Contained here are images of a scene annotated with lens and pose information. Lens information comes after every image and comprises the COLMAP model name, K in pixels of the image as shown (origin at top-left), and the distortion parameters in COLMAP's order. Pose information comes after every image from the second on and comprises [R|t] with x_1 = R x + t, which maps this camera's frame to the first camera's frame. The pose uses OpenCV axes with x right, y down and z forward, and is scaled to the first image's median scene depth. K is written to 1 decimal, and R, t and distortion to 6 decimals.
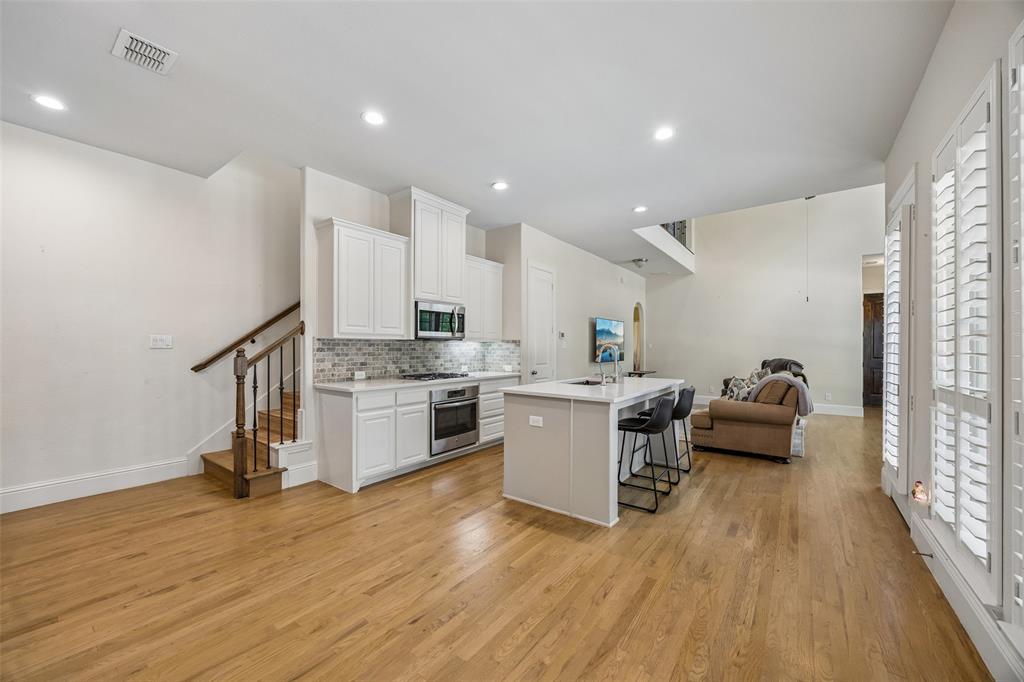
lens RADIAL K [[398.1, 0, 508.2], [0, 398.1, 346.1], [0, 0, 1]] dist [0.000610, 0.000050]
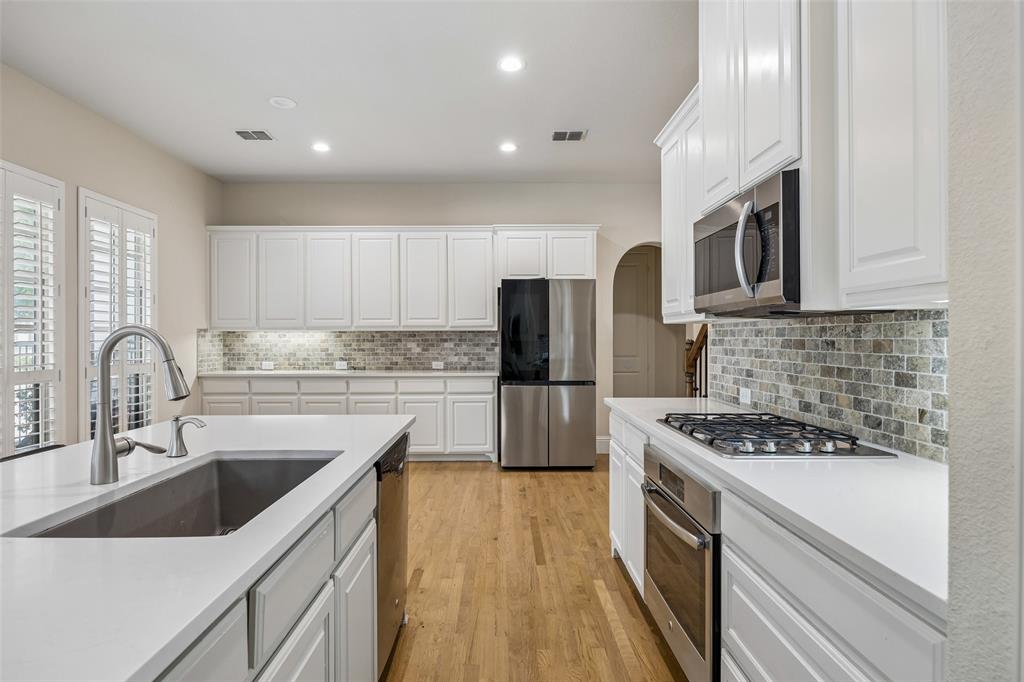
lens RADIAL K [[556.0, 0, 504.8], [0, 556.0, 341.1], [0, 0, 1]] dist [0.002926, 0.000026]
pose [[-0.800739, 0.002912, -0.599006, 0.235503], [0.002215, 0.999996, 0.001901, 0.003812], [0.599009, 0.000195, -0.800742, 1.204757]]
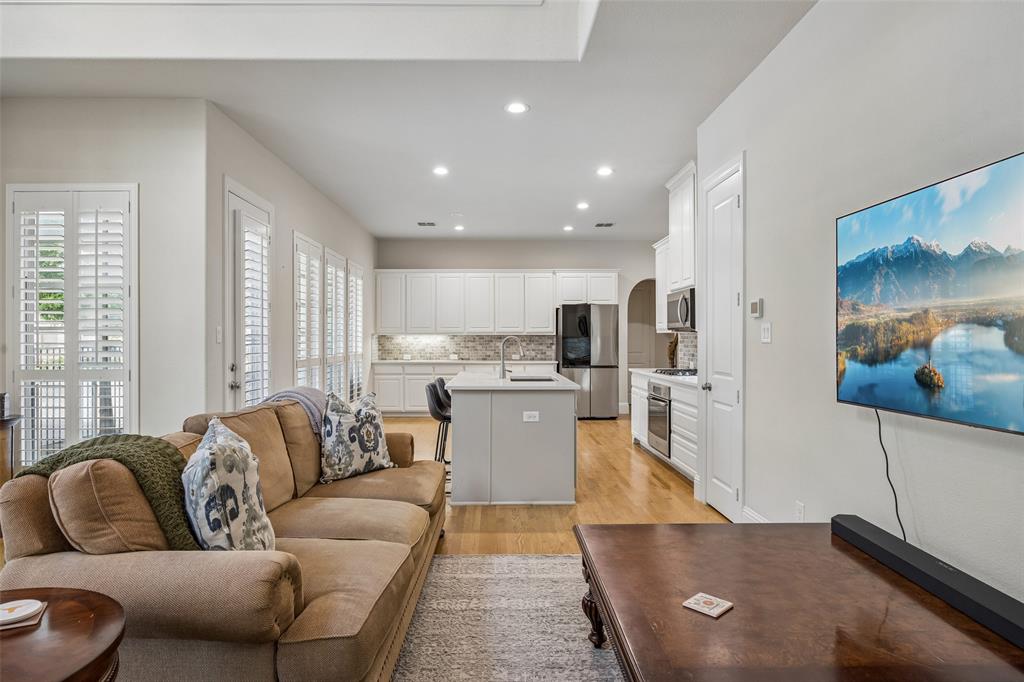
lens RADIAL K [[594.9, 0, 513.6], [0, 594.9, 339.3], [0, 0, 1]] dist [-0.013738, -0.001227]
pose [[-0.784673, -0.001889, -0.619908, 0.911691], [0.001027, 0.999990, -0.004347, 0.007013], [0.619910, -0.004048, -0.784663, 1.750347]]
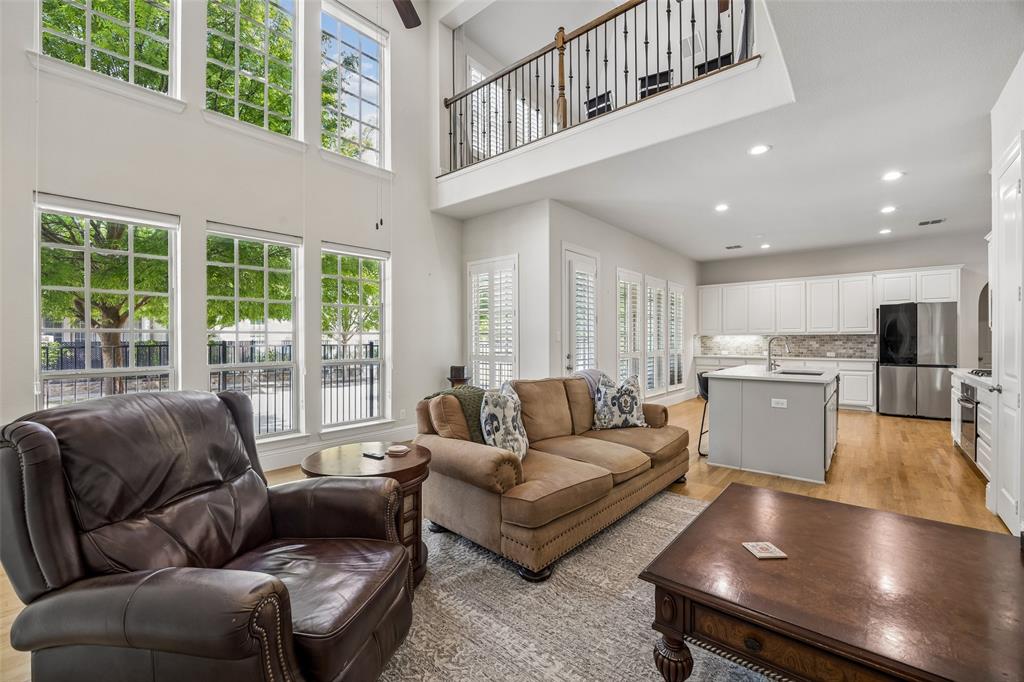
lens RADIAL K [[434.7, 0, 502.2], [0, 434.7, 341.5], [0, 0, 1]] dist [-0.008000, -0.000772]
pose [[-0.997644, 0.000901, 0.068600, 0.771285], [0.000963, 0.999999, 0.000860, 0.006981], [-0.068599, 0.000924, -0.997644, 1.884741]]
